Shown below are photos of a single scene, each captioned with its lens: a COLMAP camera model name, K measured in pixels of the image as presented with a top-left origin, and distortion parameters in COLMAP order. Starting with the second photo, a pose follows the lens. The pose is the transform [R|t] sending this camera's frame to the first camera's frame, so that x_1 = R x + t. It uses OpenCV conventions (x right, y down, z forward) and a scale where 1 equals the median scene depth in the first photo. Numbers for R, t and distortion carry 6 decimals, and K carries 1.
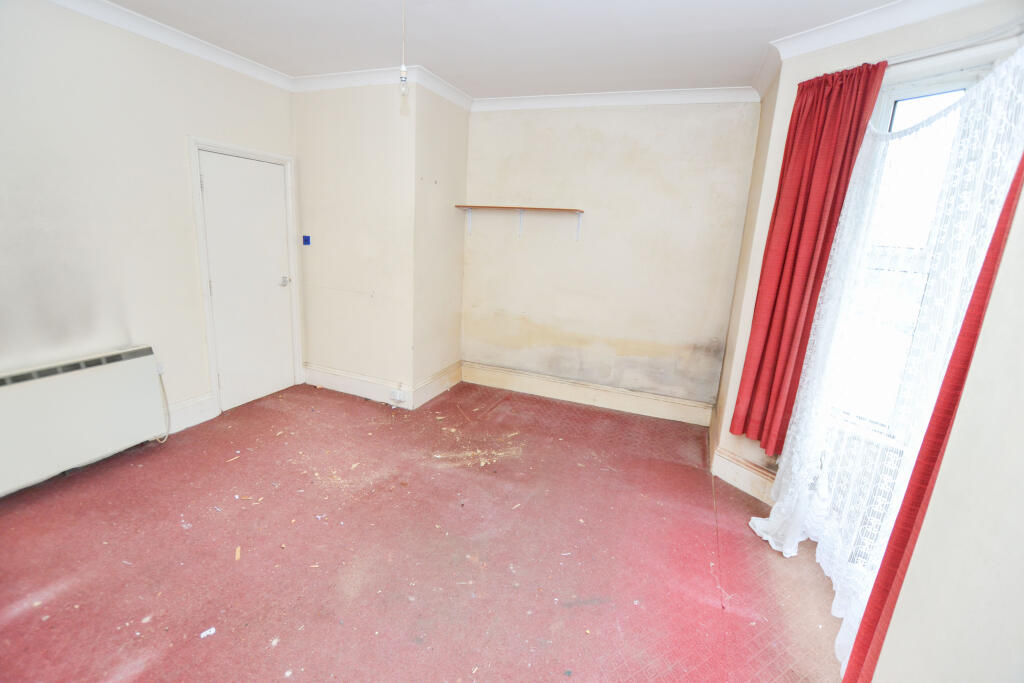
lens RADIAL K [[460.3, 0, 505.8], [0, 460.3, 340.4], [0, 0, 1]] dist [-0.002965, -0.000212]
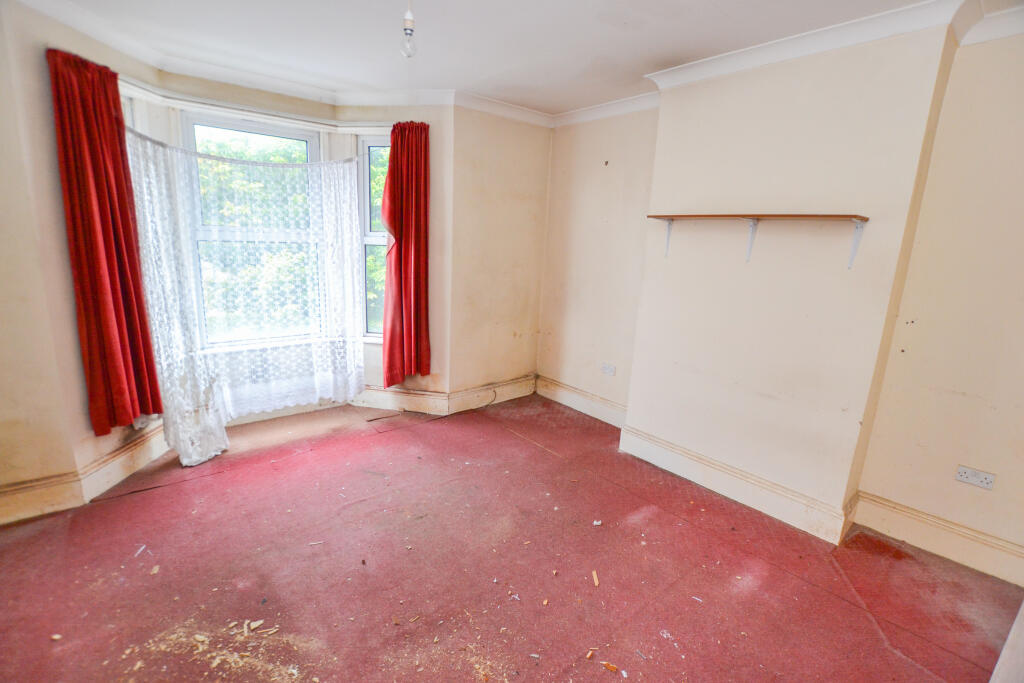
lens RADIAL K [[460.3, 0, 505.8], [0, 460.3, 340.4], [0, 0, 1]] dist [-0.002965, -0.000212]
pose [[-0.872820, -0.188895, 0.450005, -0.652740], [0.027673, 0.901422, 0.432057, -0.382811], [-0.487258, 0.389561, -0.781551, 1.431009]]
